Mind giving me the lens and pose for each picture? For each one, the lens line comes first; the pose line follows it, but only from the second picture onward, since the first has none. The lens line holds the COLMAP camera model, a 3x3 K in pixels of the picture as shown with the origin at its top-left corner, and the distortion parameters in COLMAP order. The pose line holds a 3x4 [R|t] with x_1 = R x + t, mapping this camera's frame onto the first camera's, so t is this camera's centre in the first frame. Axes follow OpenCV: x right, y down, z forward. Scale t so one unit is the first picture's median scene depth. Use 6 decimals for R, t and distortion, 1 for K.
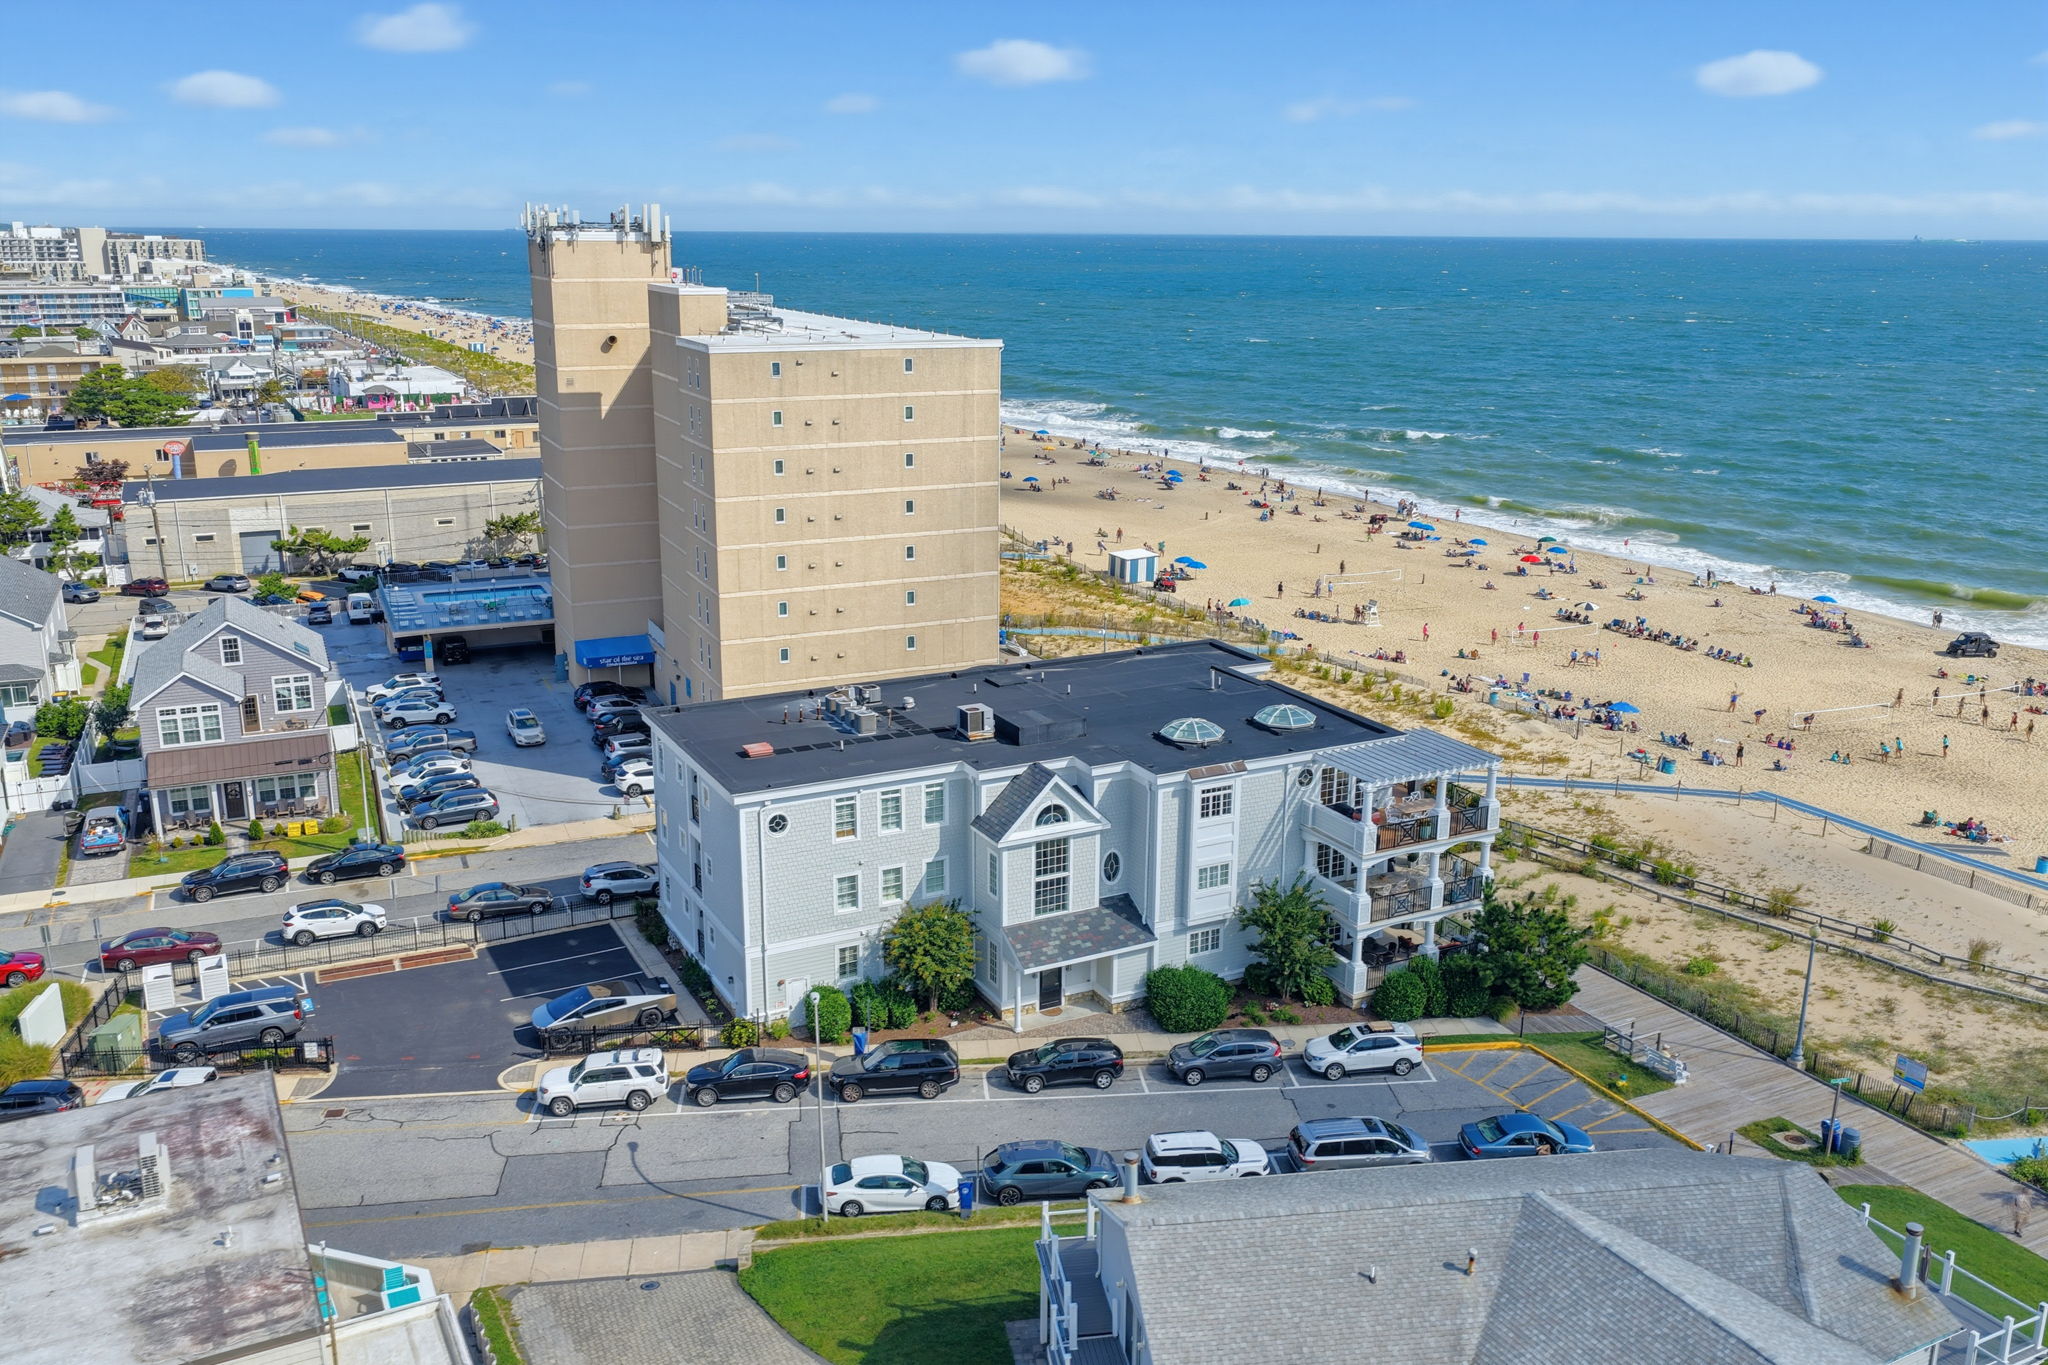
lens RADIAL K [[1699.2, 0, 1024.4], [0, 1699.2, 679.6], [0, 0, 1]] dist [-0.012813, 0.038944]
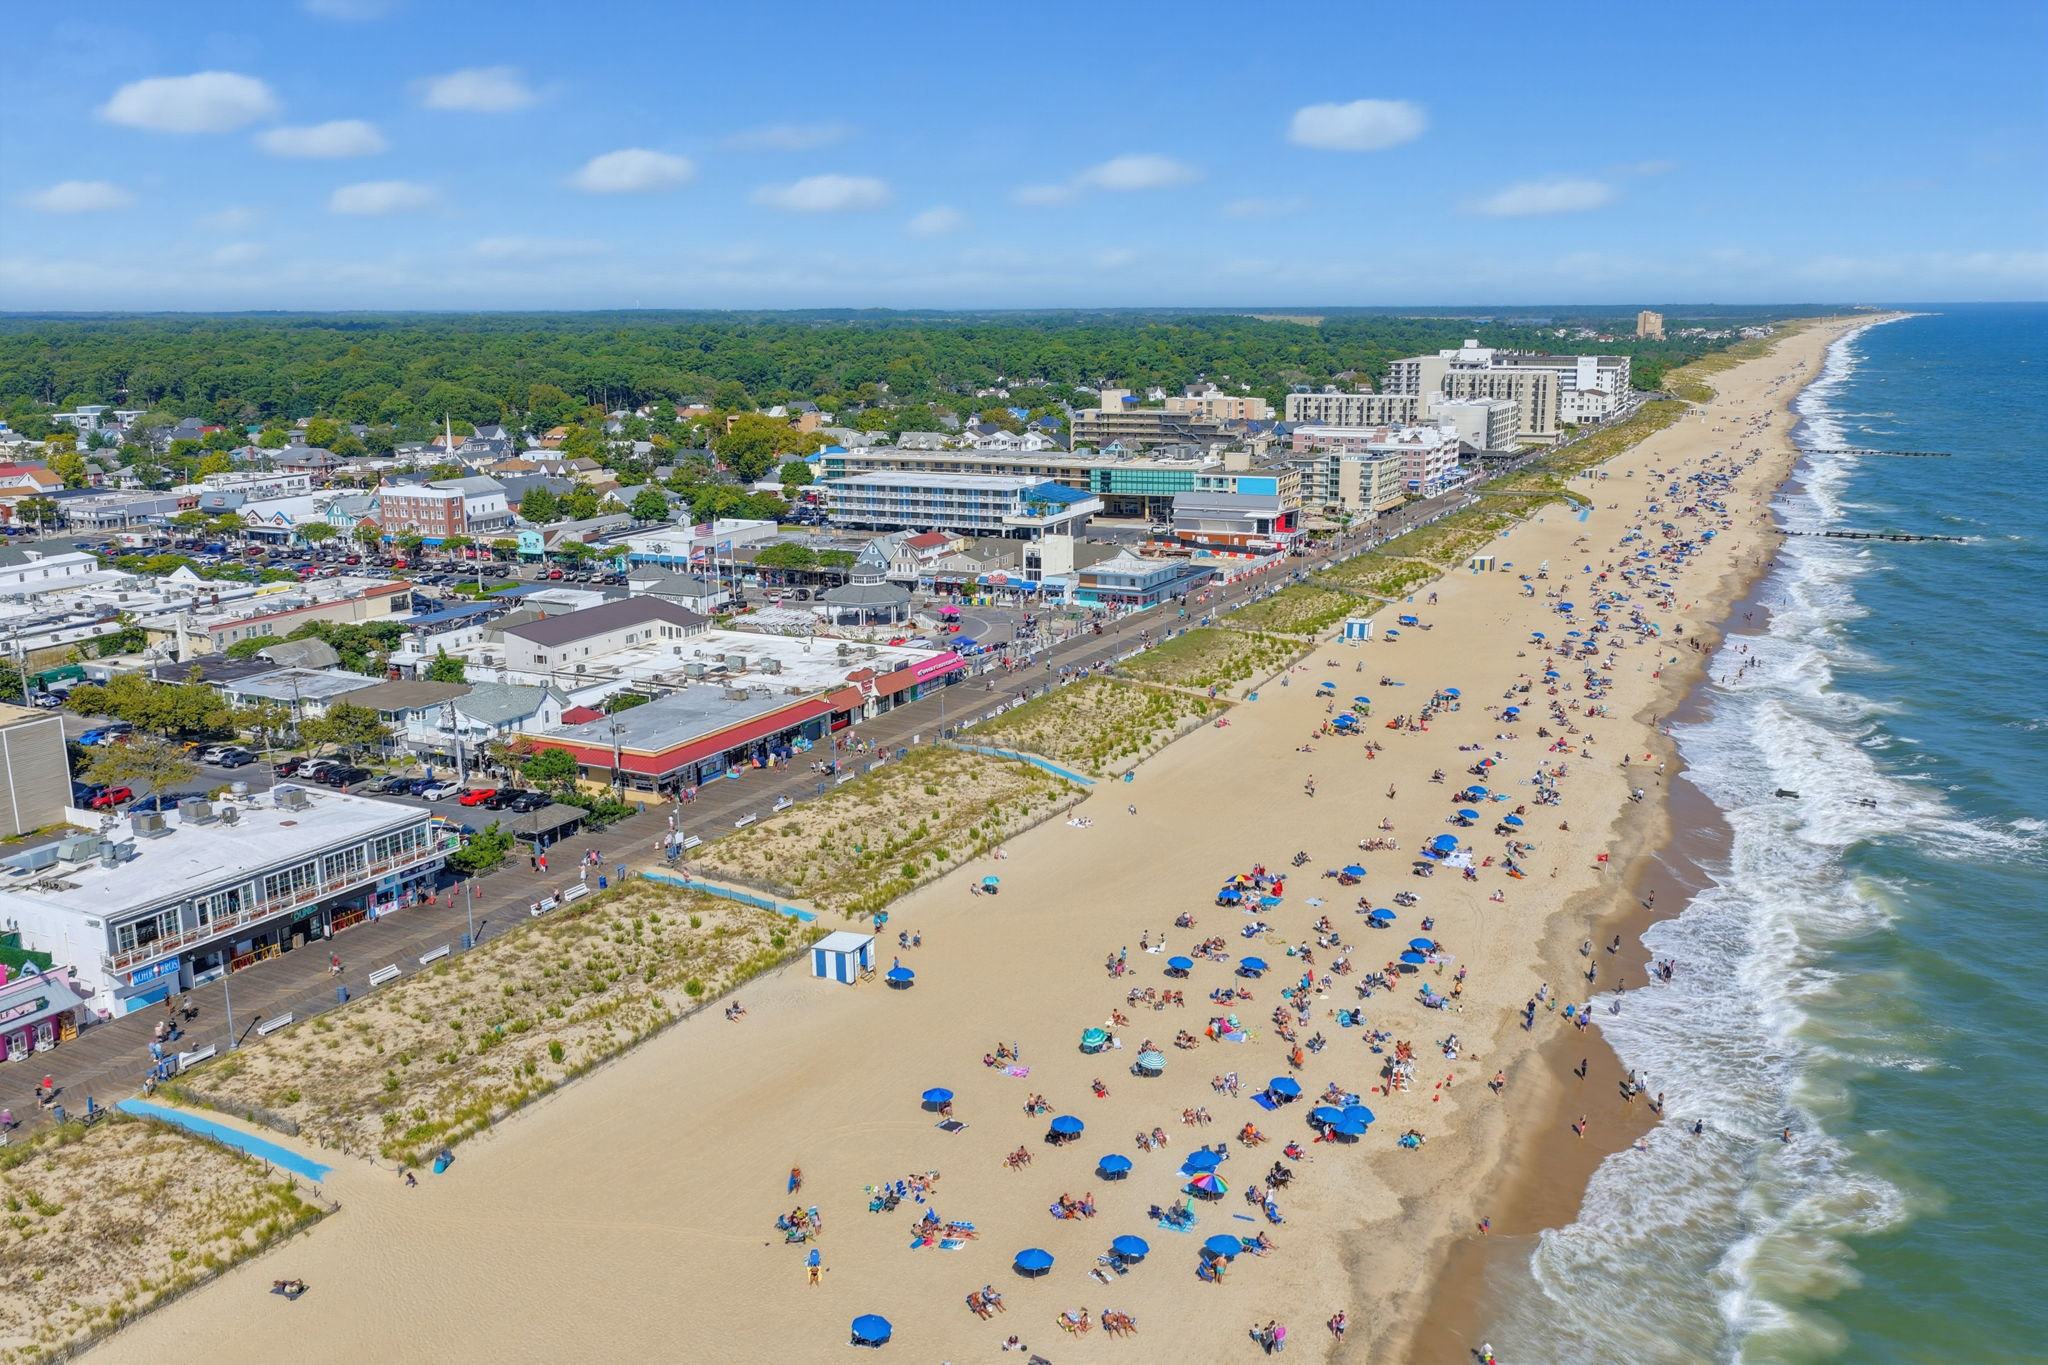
lens RADIAL K [[1699.2, 0, 1020.9], [0, 1699.2, 687.7], [0, 0, 1]] dist [-0.012813, 0.038944]
pose [[0.554444, 0.173969, -0.813835, 0.436134], [-0.203816, 0.976511, 0.069889, -0.986809], [0.806877, 0.127123, 0.576878, 2.955541]]
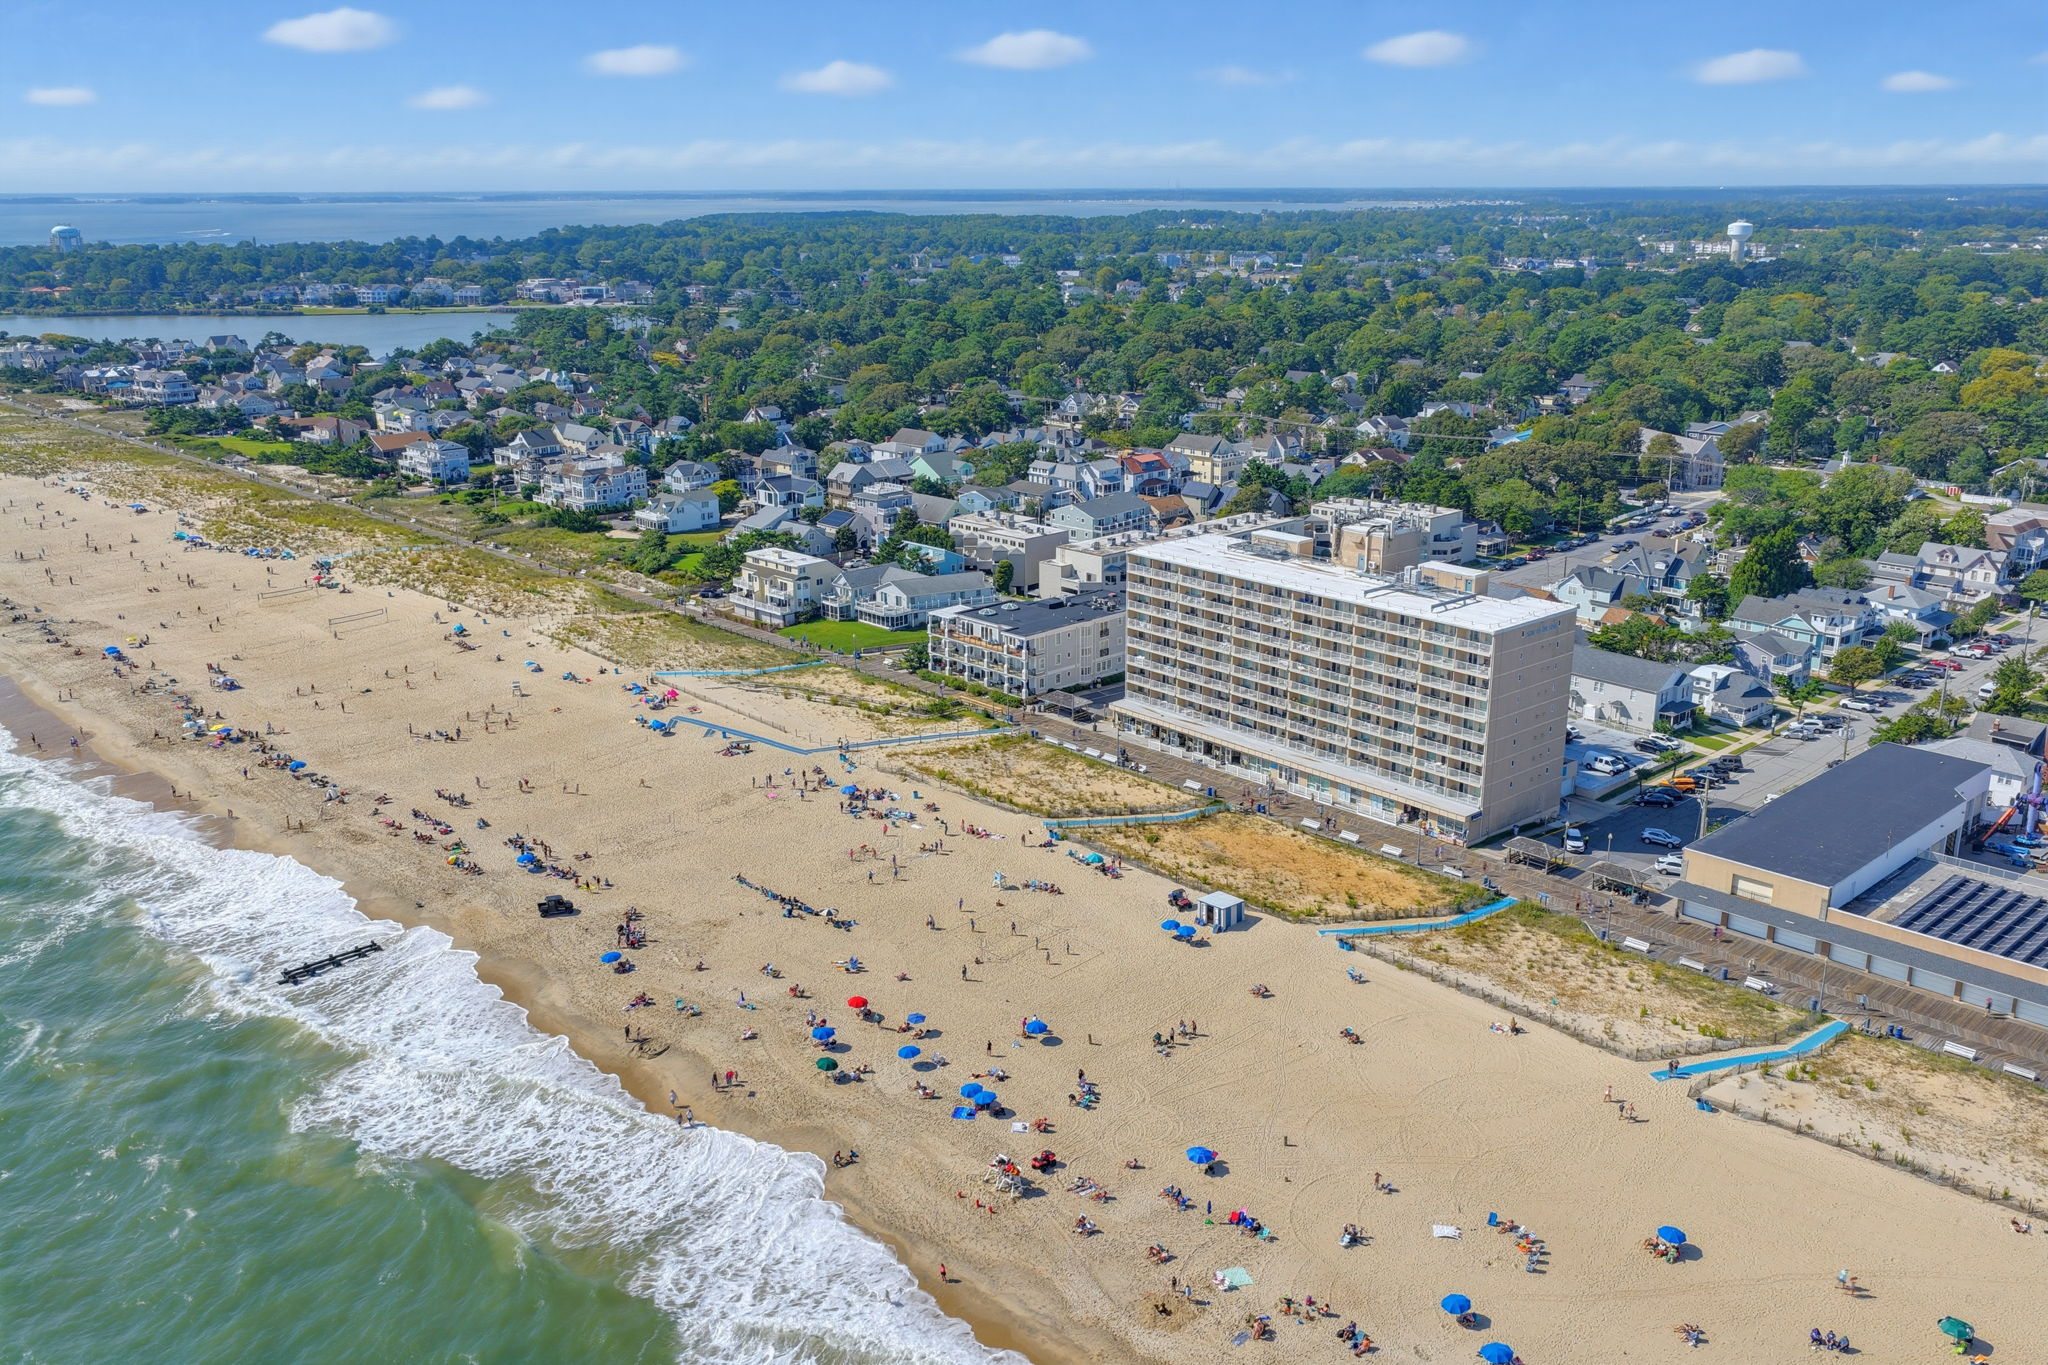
lens RADIAL K [[1699.2, 0, 1025.2], [0, 1699.2, 681.3], [0, 0, 1]] dist [-0.012813, 0.038944]
pose [[-0.958186, 0.077418, -0.275475, 0.891632], [-0.076441, 0.858464, 0.507145, -1.386971], [0.275748, 0.506996, -0.816650, 3.340783]]
